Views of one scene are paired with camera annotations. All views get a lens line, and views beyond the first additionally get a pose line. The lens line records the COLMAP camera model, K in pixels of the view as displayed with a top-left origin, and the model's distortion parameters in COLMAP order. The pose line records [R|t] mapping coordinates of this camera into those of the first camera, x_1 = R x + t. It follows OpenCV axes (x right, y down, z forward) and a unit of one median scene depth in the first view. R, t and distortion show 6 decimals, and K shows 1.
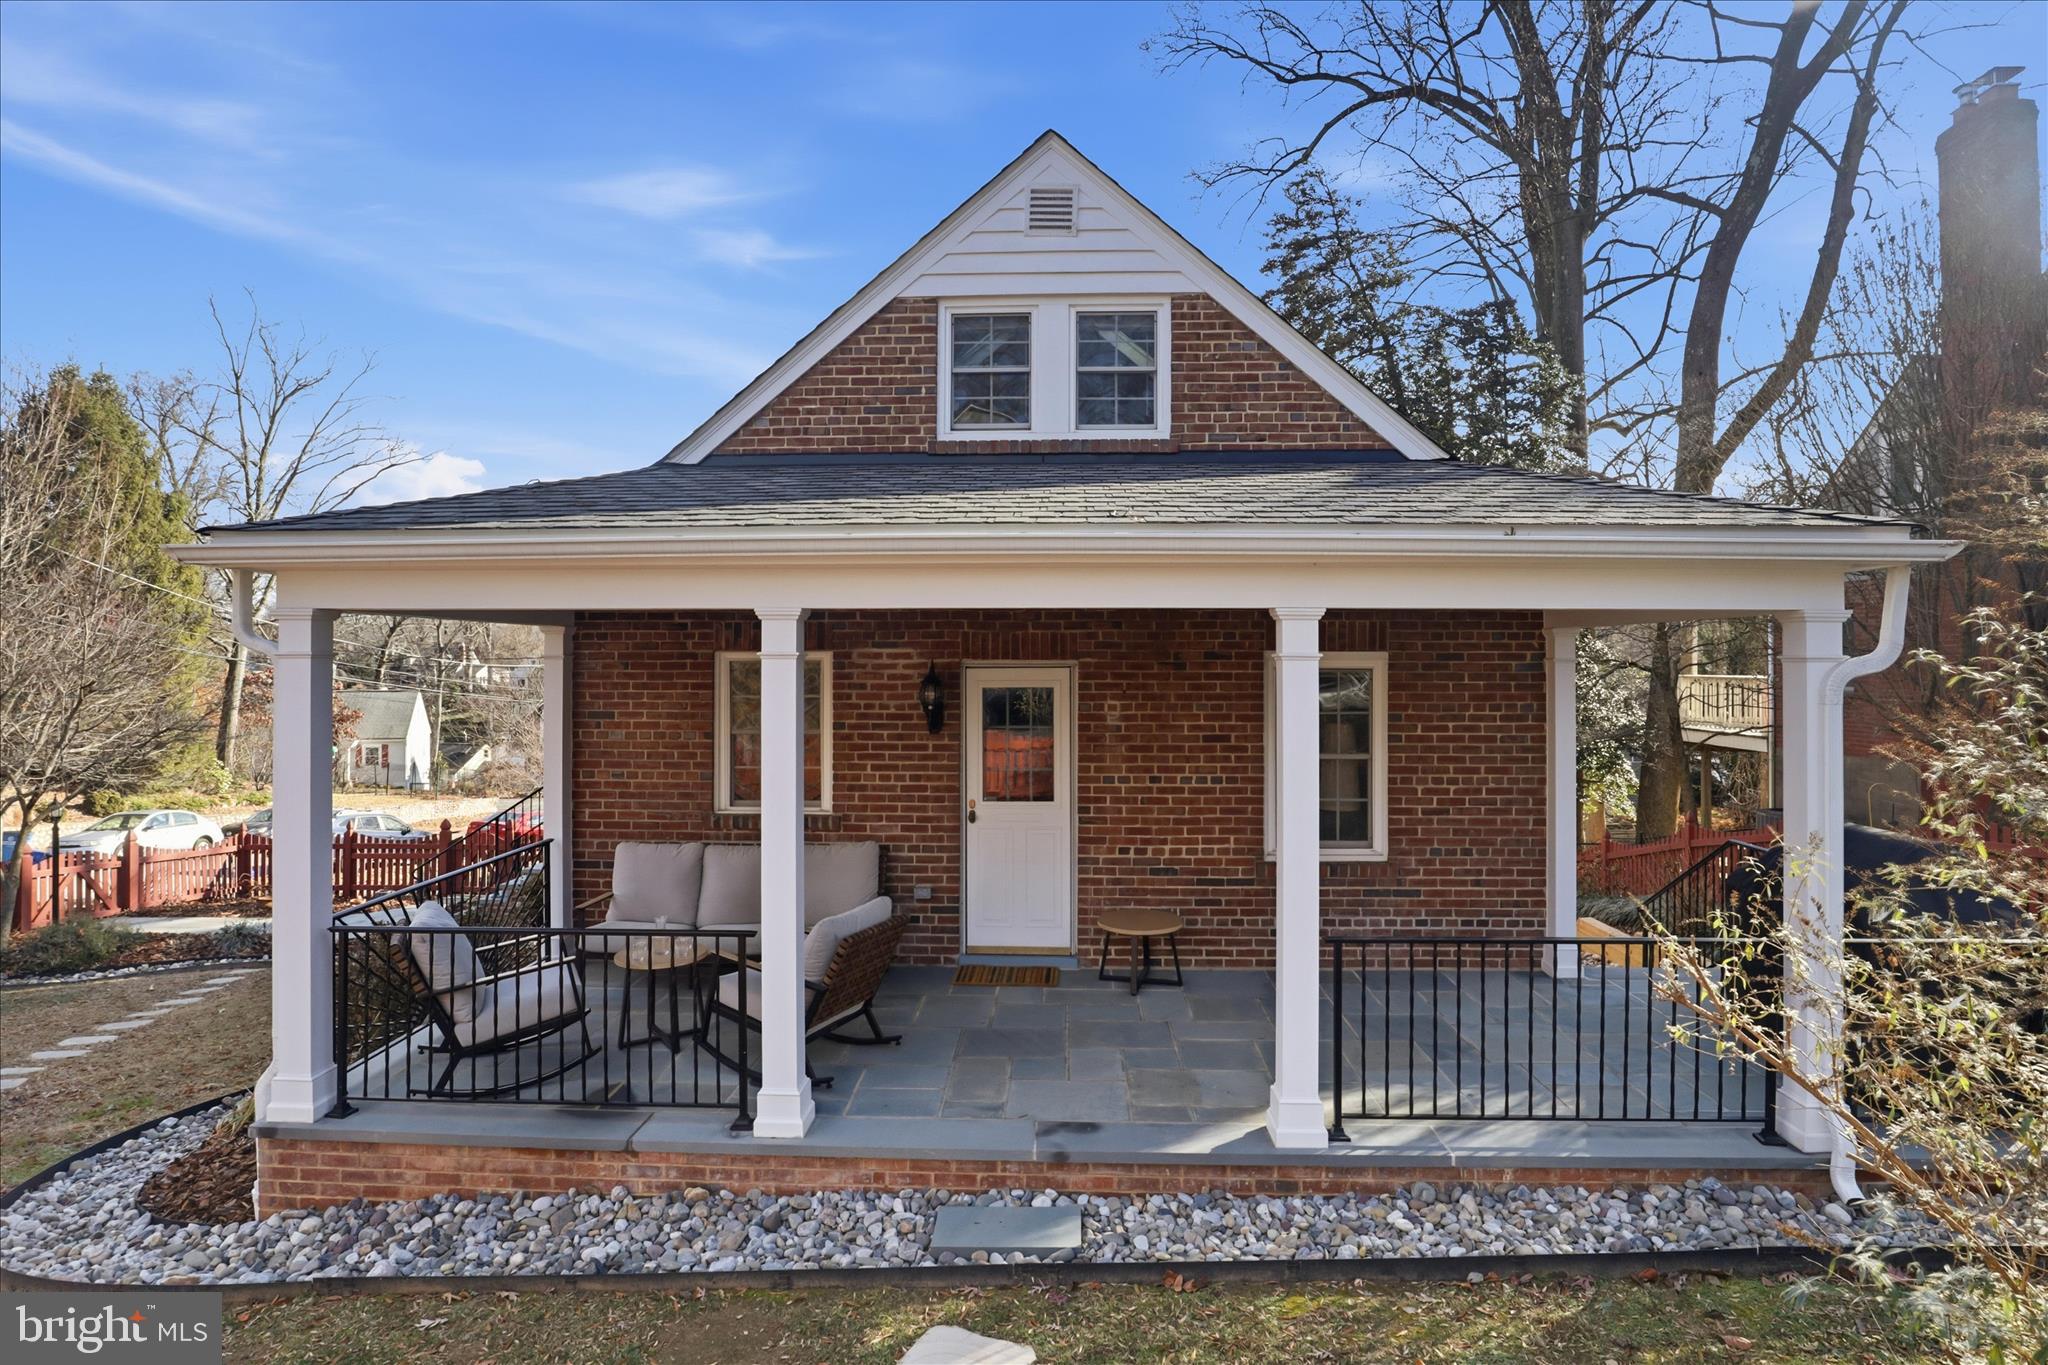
lens RADIAL K [[1045.6, 0, 1030.3], [0, 1045.6, 661.5], [0, 0, 1]] dist [-0.043474, 0.010750]
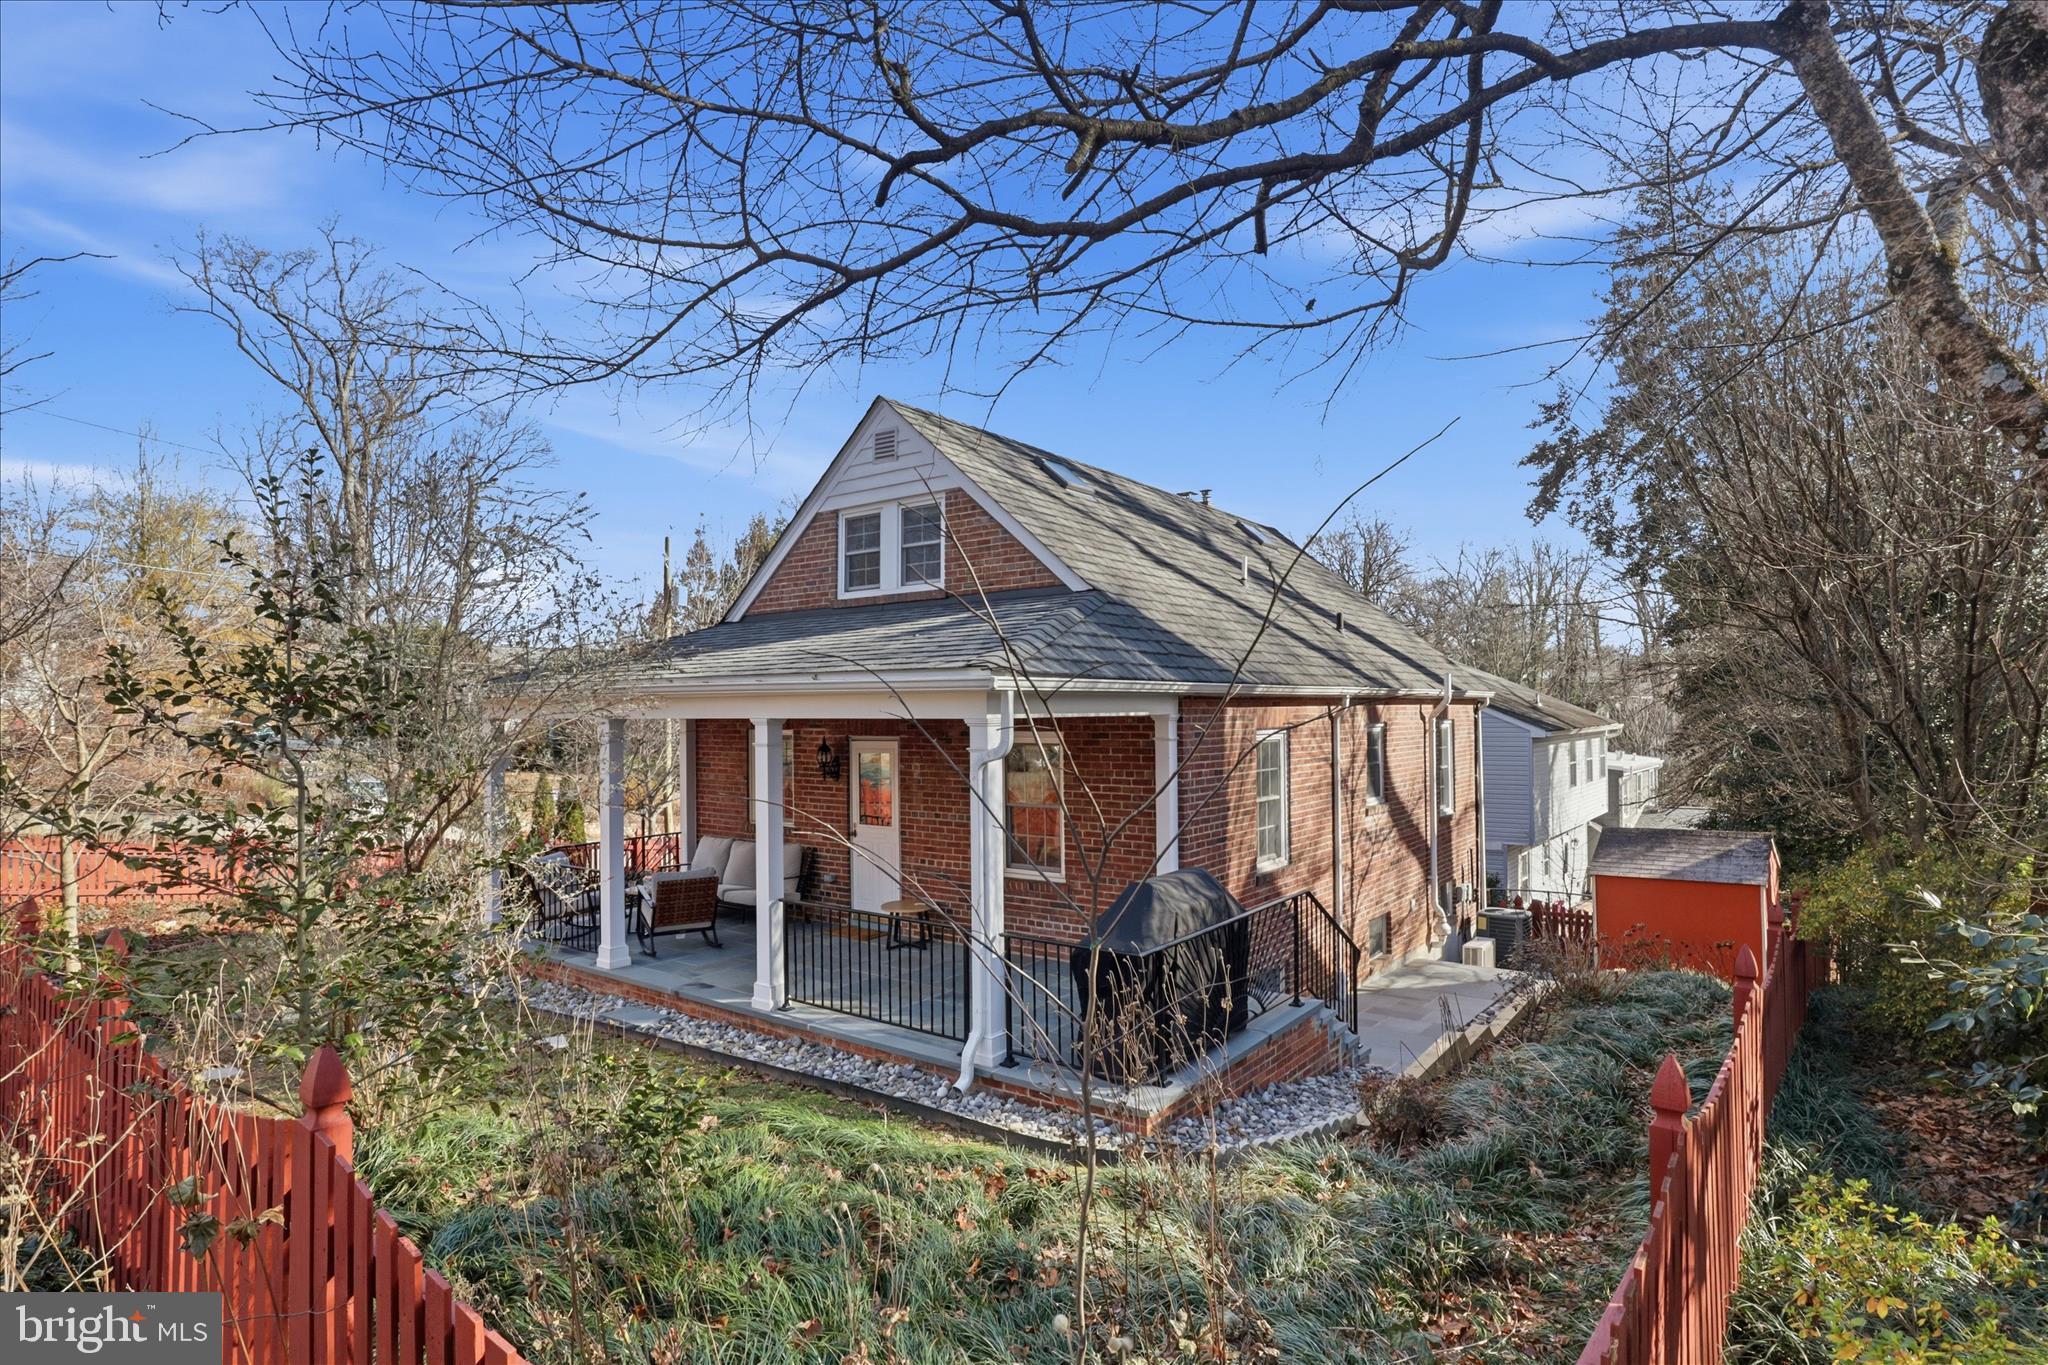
lens RADIAL K [[1011.3, 0, 1022.5], [0, 1011.3, 721.3], [0, 0, 1]] dist [-0.041401, 0.000057]
pose [[0.835691, -0.003244, -0.549190, 1.029071], [0.011794, 0.999858, 0.012041, -0.039607], [0.549073, -0.016540, 0.835611, -0.153447]]
